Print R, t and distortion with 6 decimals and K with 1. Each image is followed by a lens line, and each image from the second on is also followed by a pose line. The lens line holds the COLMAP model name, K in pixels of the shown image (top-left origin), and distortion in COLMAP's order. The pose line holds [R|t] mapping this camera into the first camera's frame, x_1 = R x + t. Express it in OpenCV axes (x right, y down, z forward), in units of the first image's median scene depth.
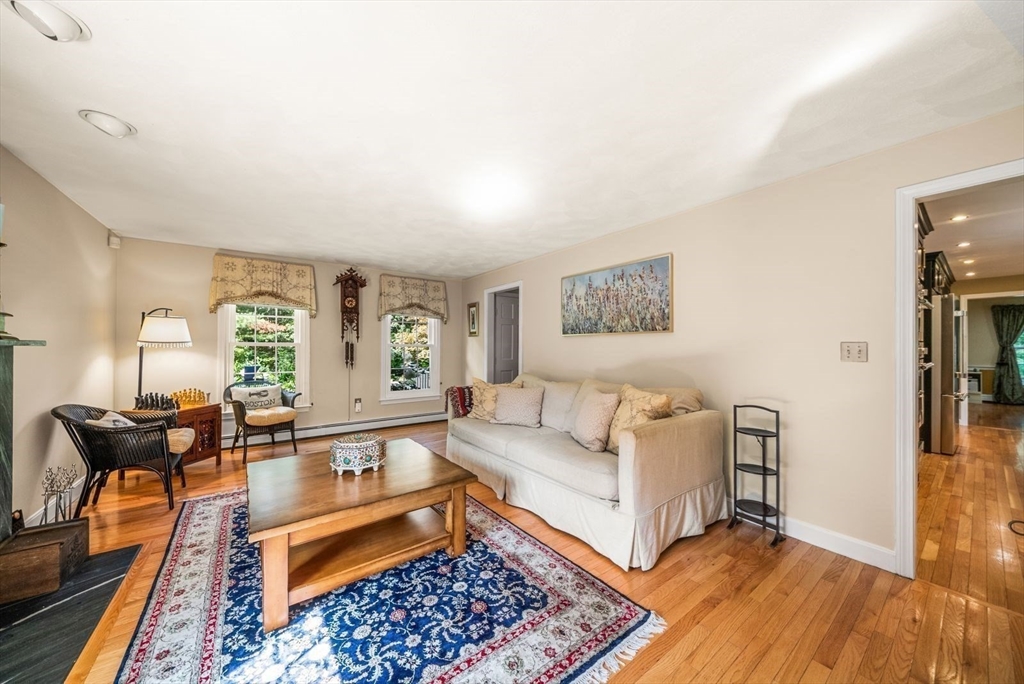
lens RADIAL K [[348.5, 0, 519.1], [0, 348.5, 343.8], [0, 0, 1]] dist [-0.005787, 0.000303]
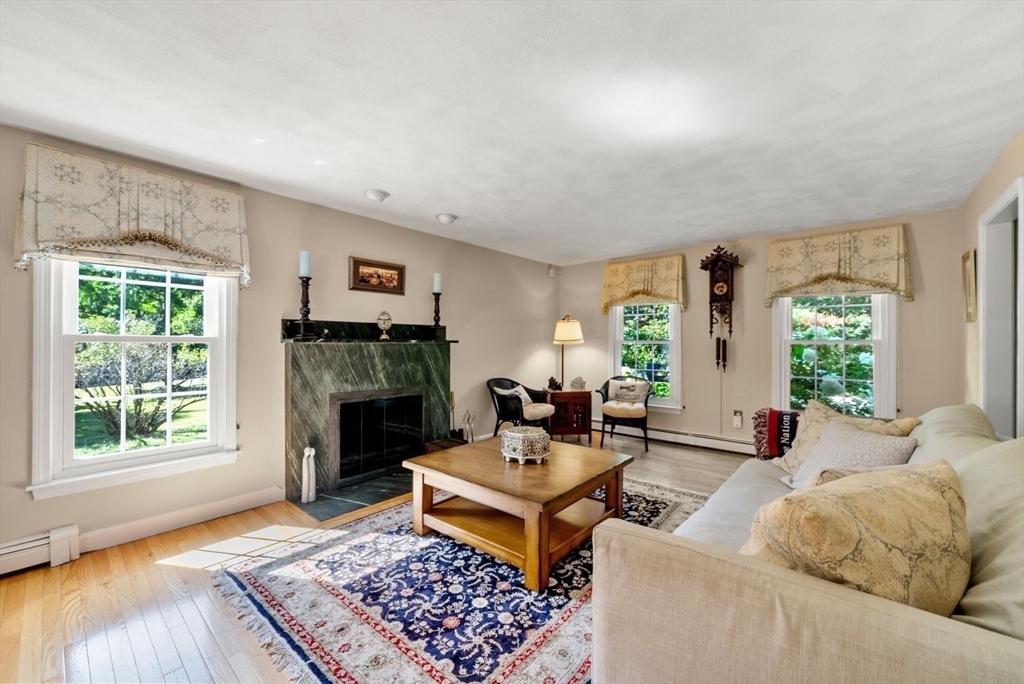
lens RADIAL K [[410.3, 0, 507.9], [0, 410.3, 347.2], [0, 0, 1]] dist [-0.003580, 0.000159]
pose [[0.202284, 0.008708, -0.979288, 0.829683], [0.007828, 0.999914, 0.010509, 0.006460], [0.979296, -0.009792, 0.202198, 0.783828]]
